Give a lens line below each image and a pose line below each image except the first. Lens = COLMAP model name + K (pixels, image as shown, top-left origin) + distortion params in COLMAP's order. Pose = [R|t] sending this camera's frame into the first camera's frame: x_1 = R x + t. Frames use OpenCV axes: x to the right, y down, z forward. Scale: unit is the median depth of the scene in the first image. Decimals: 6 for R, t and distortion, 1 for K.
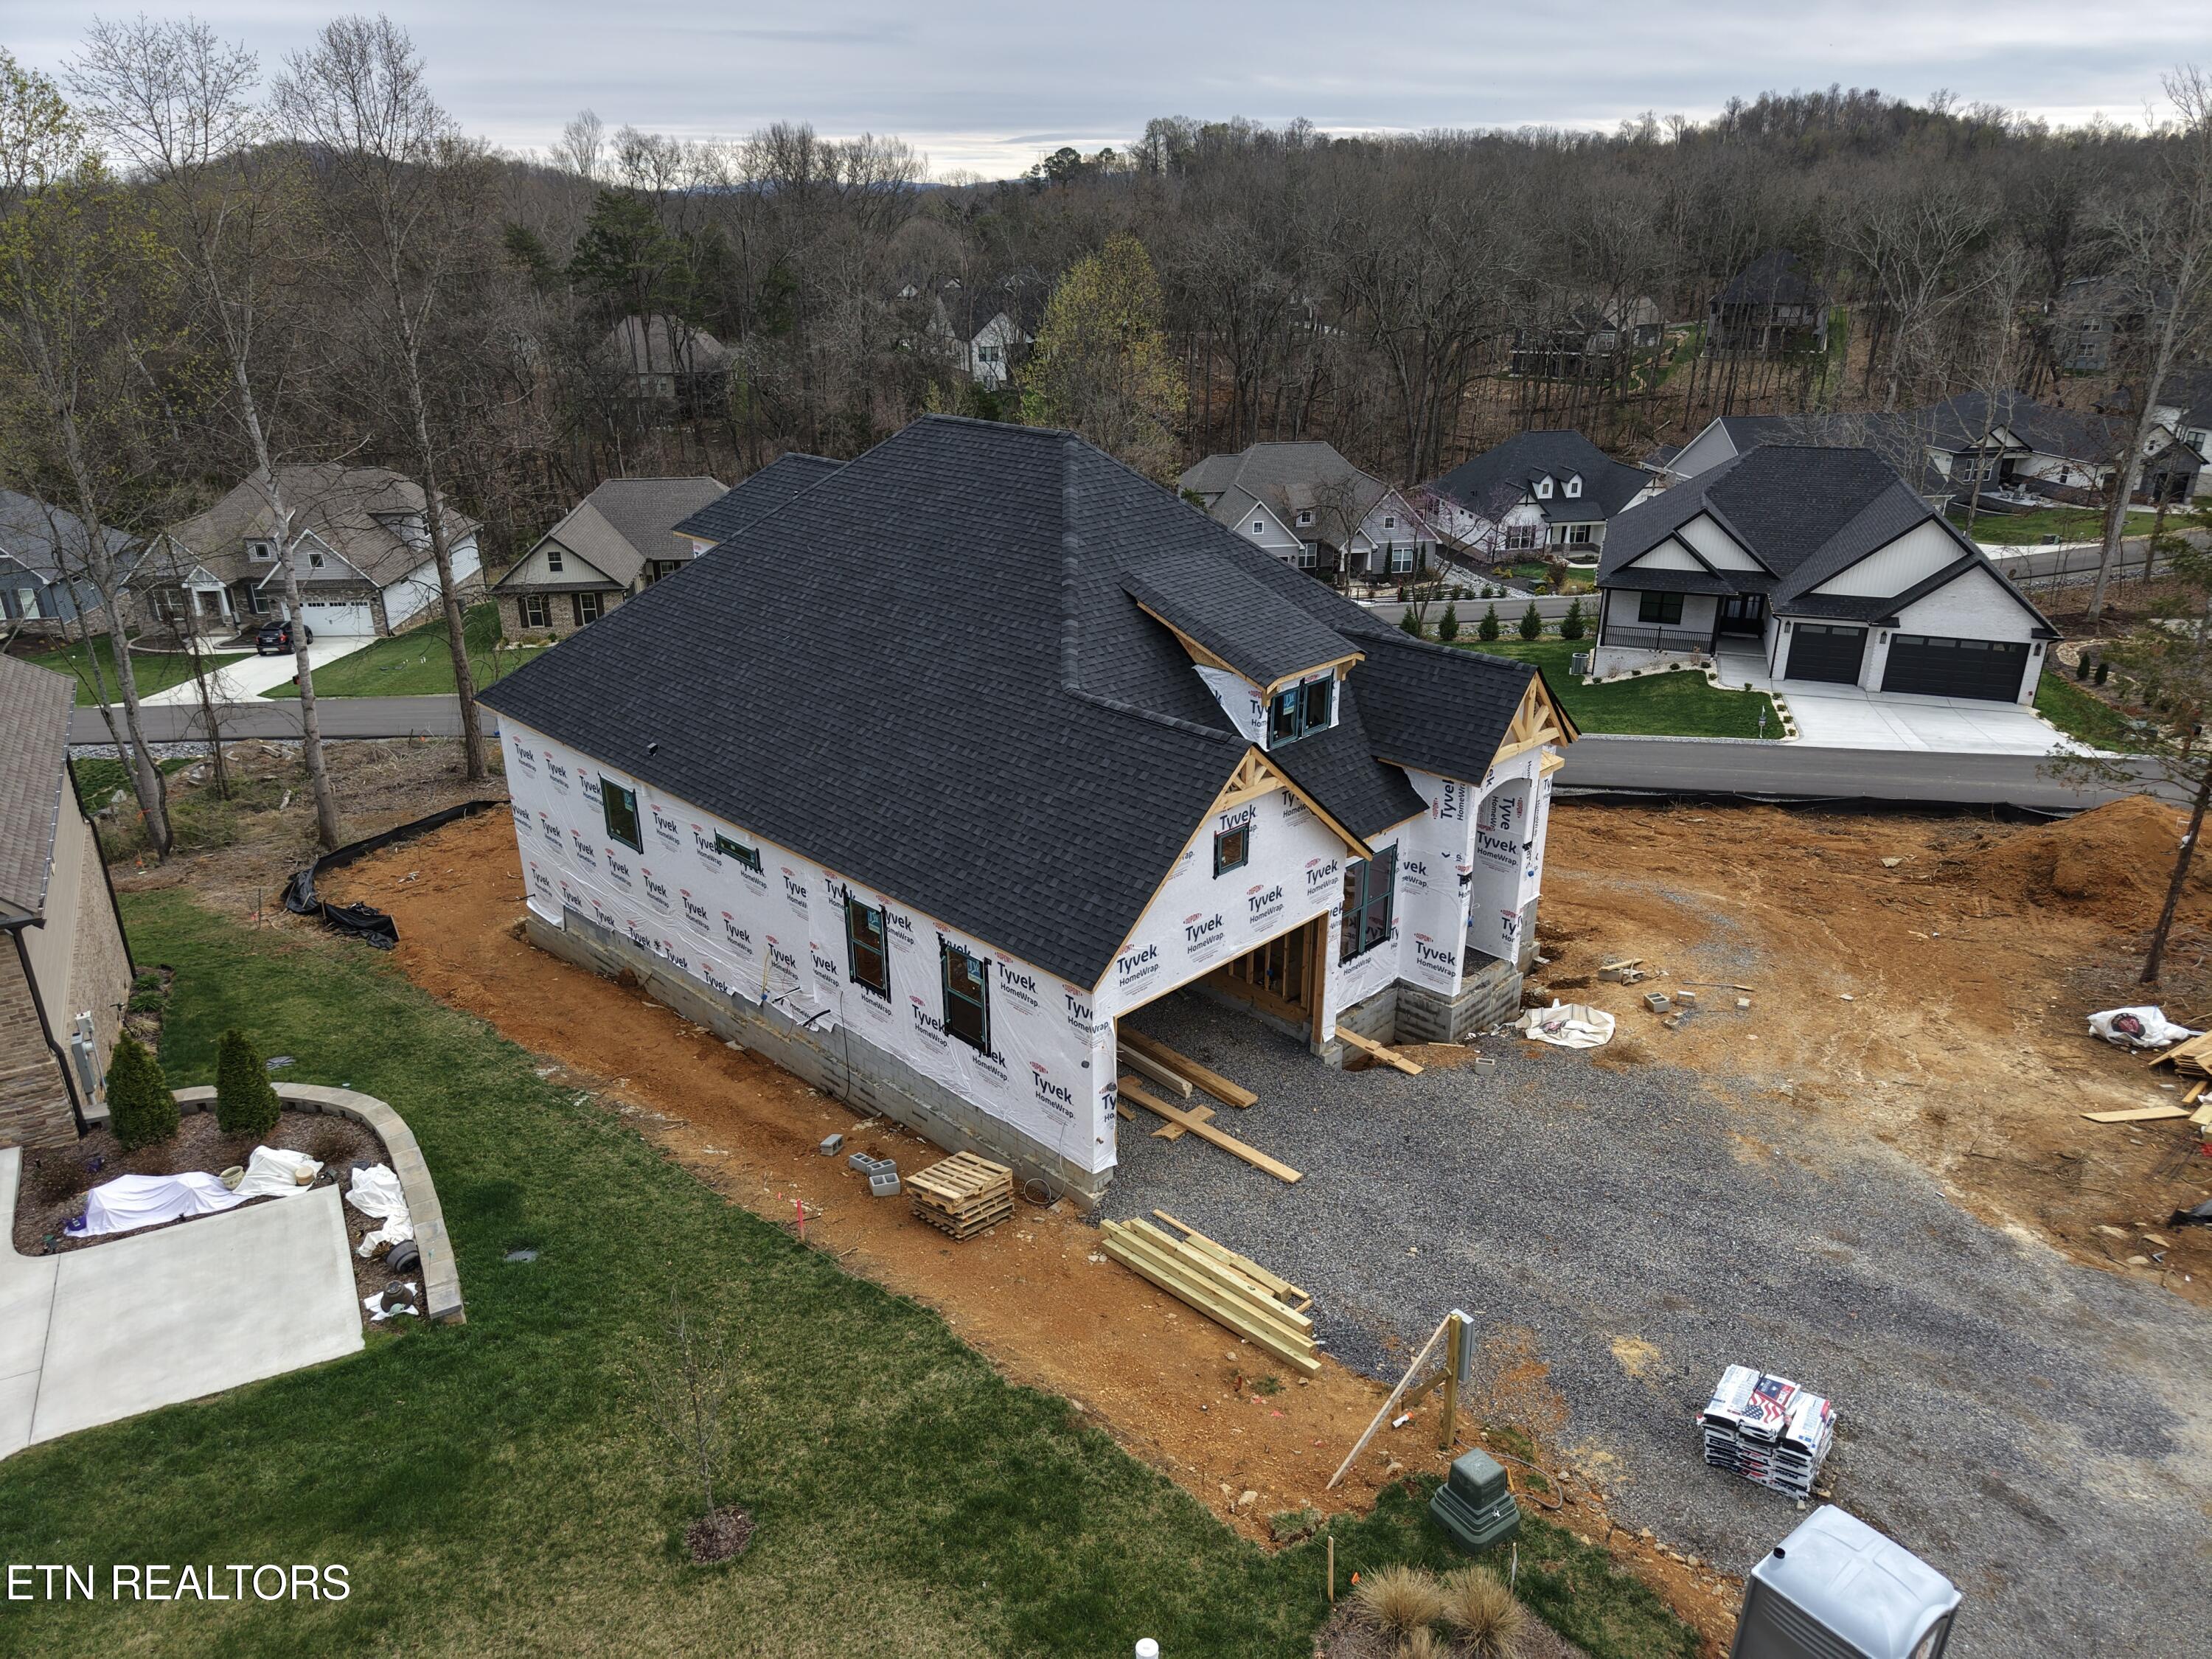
lens RADIAL K [[1477.9, 0, 1101.4], [0, 1477.9, 826.8], [0, 0, 1]] dist [0.014893, -0.017612]
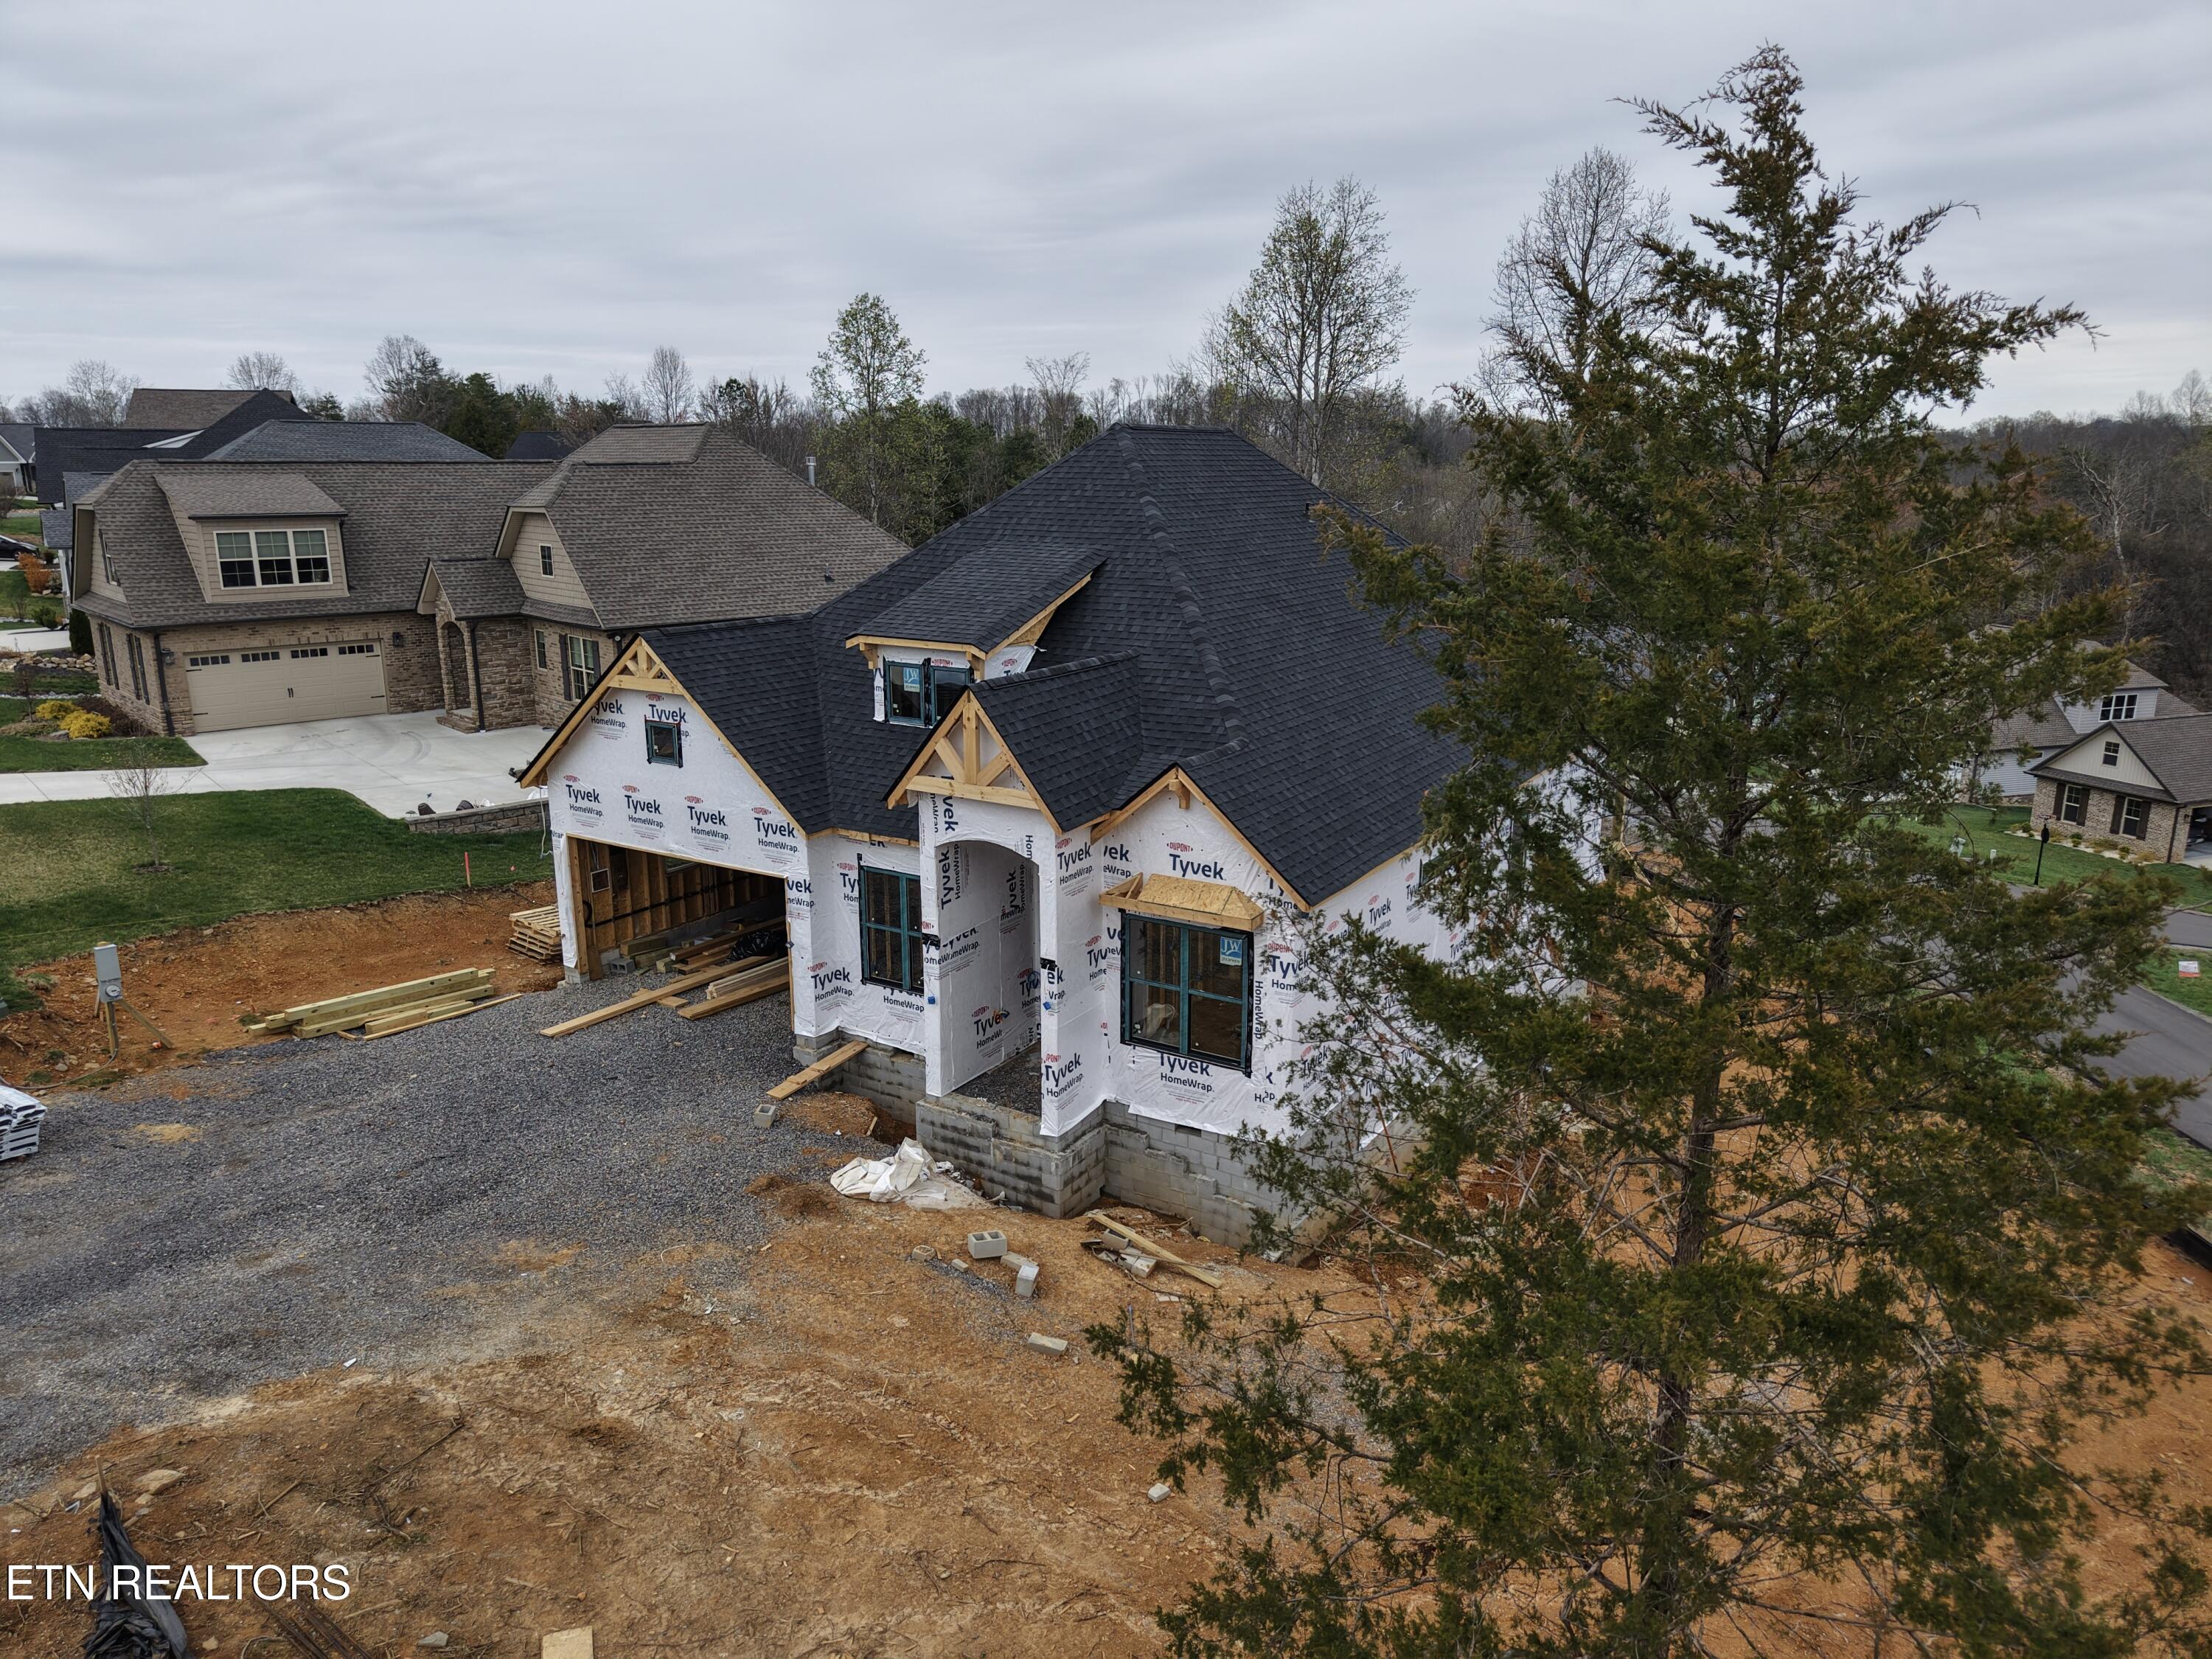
lens RADIAL K [[1477.9, 0, 1126.8], [0, 1477.9, 825.1], [0, 0, 1]] dist [0.014893, -0.017612]
pose [[0.228725, 0.237457, -0.944086, 0.927793], [-0.371321, 0.917756, 0.140874, -0.159547], [0.899892, 0.318337, 0.298087, 0.782835]]
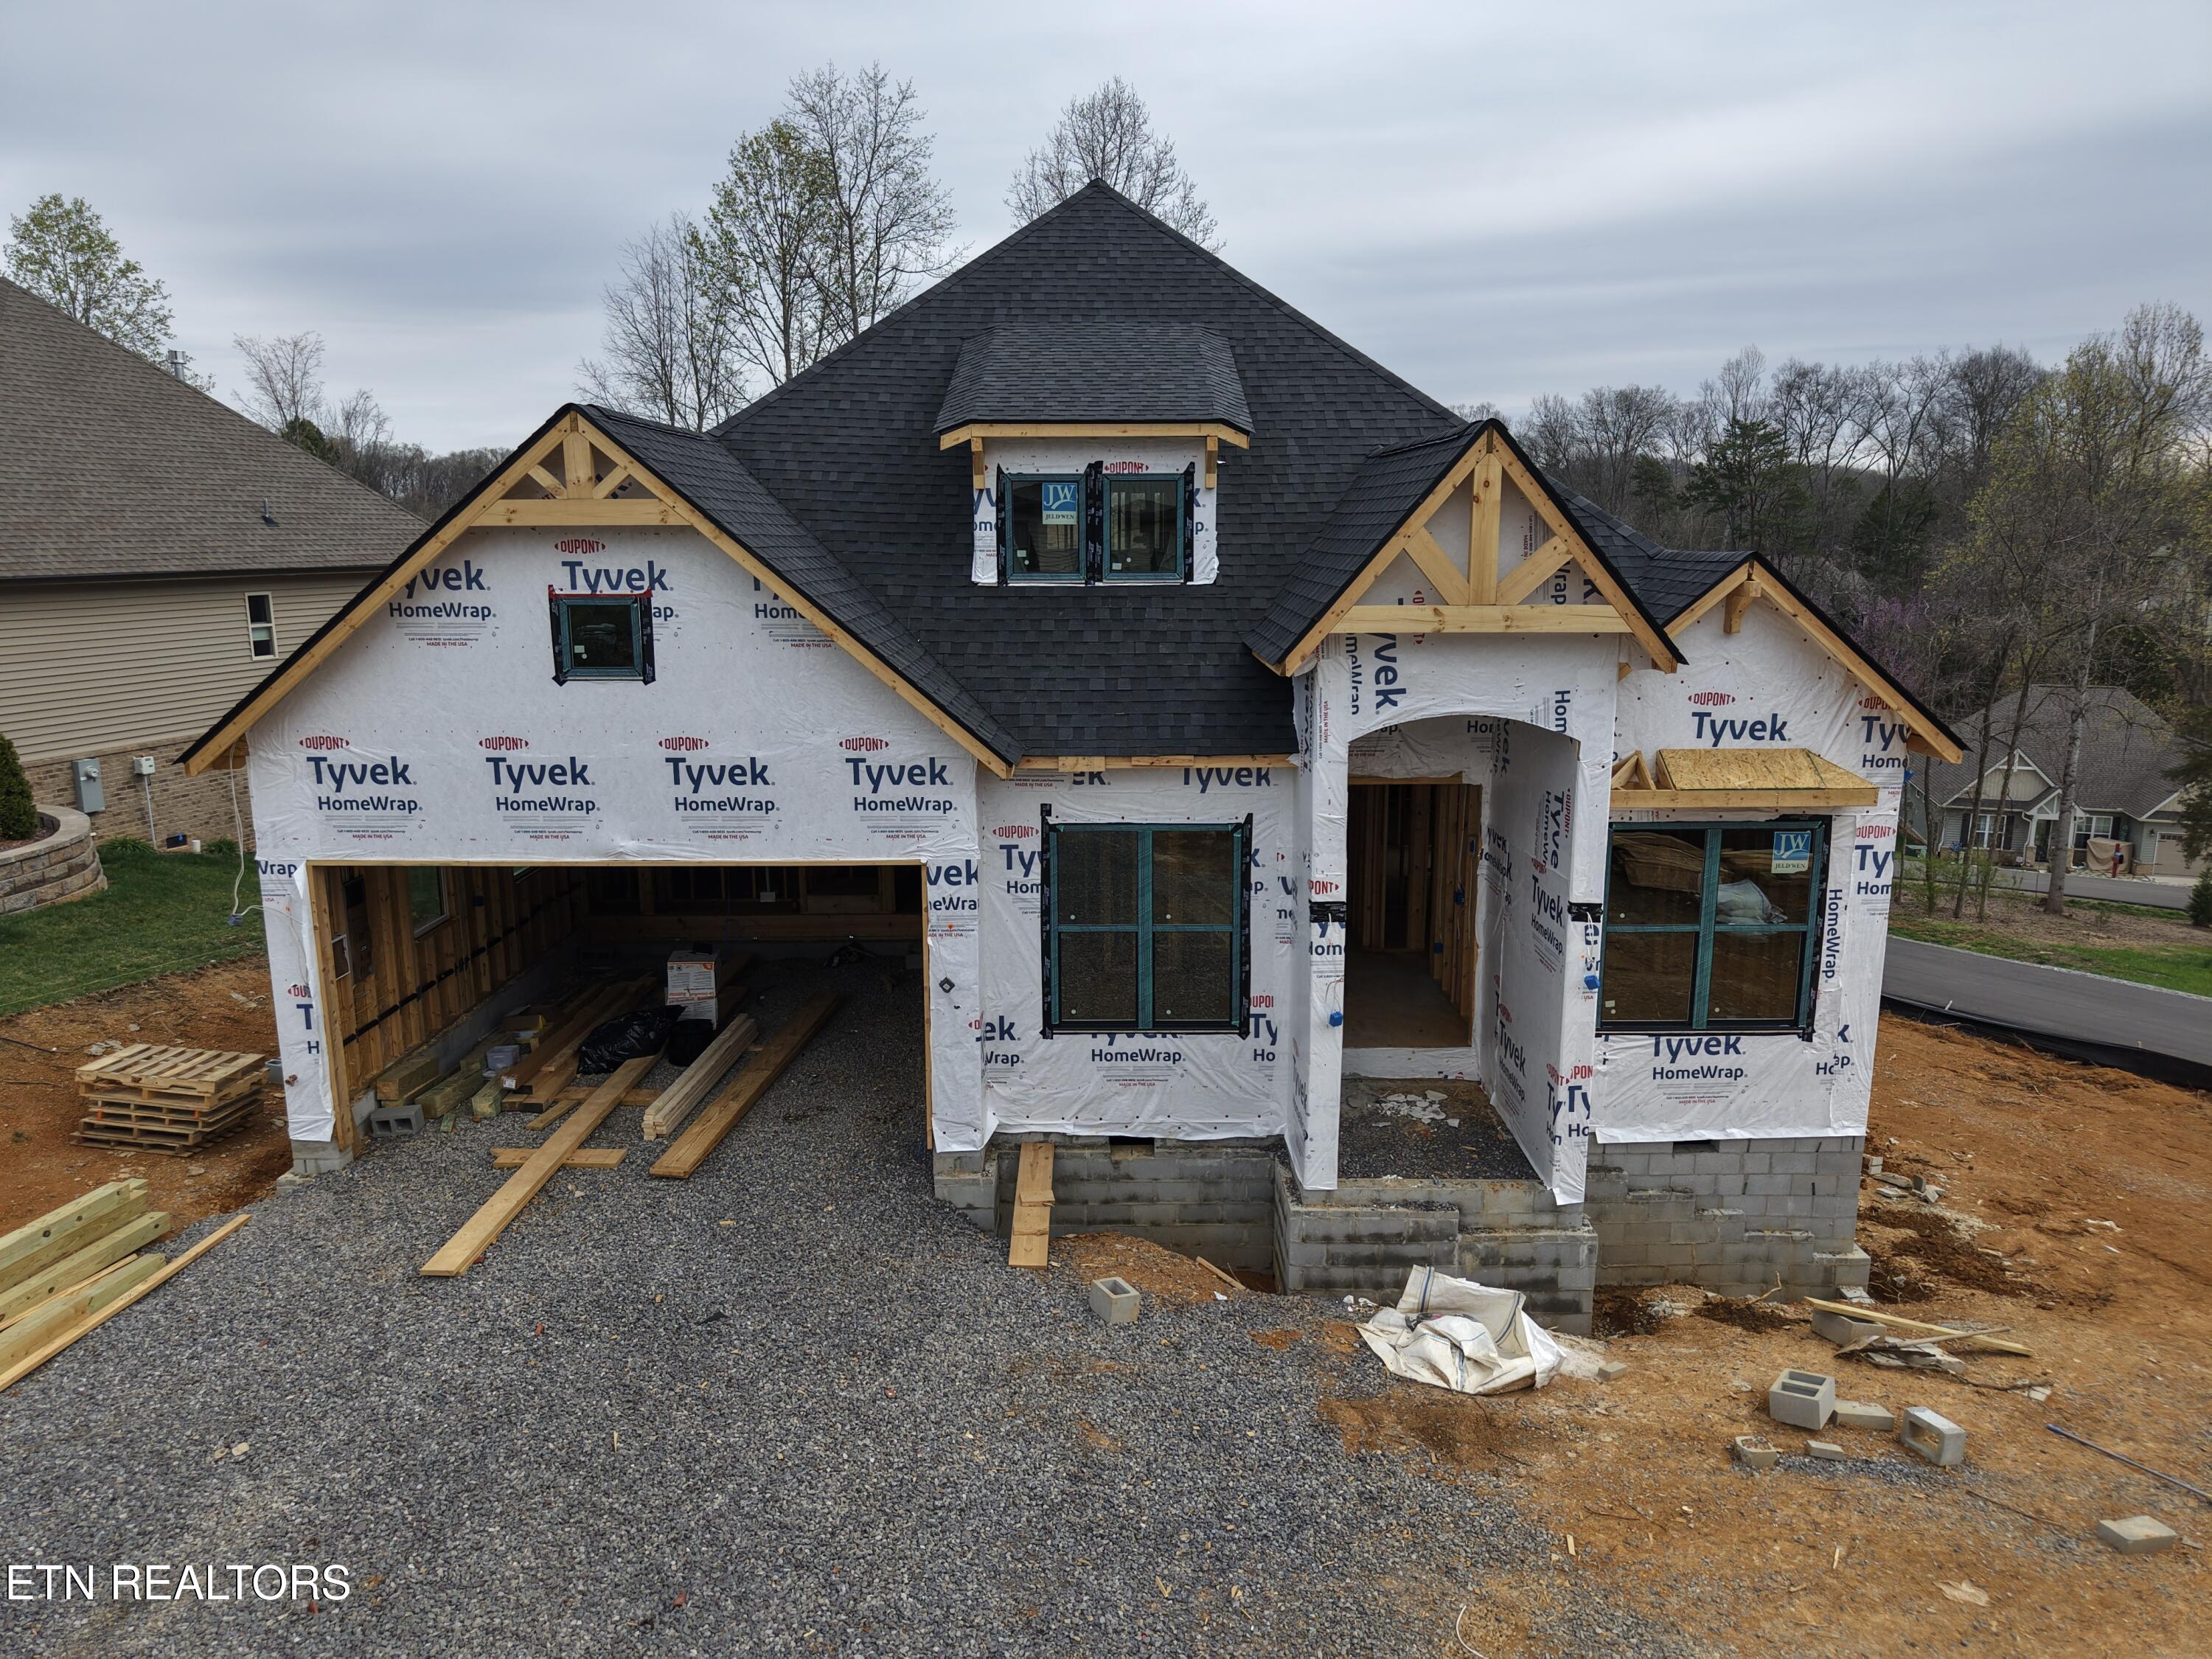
lens RADIAL K [[1477.9, 0, 1104.0], [0, 1477.9, 827.6], [0, 0, 1]] dist [0.014893, -0.017612]
pose [[0.700868, 0.142934, -0.698824, 0.469767], [-0.270950, 0.959631, -0.075465, 0.057266], [0.659826, 0.242238, 0.711302, 0.590239]]
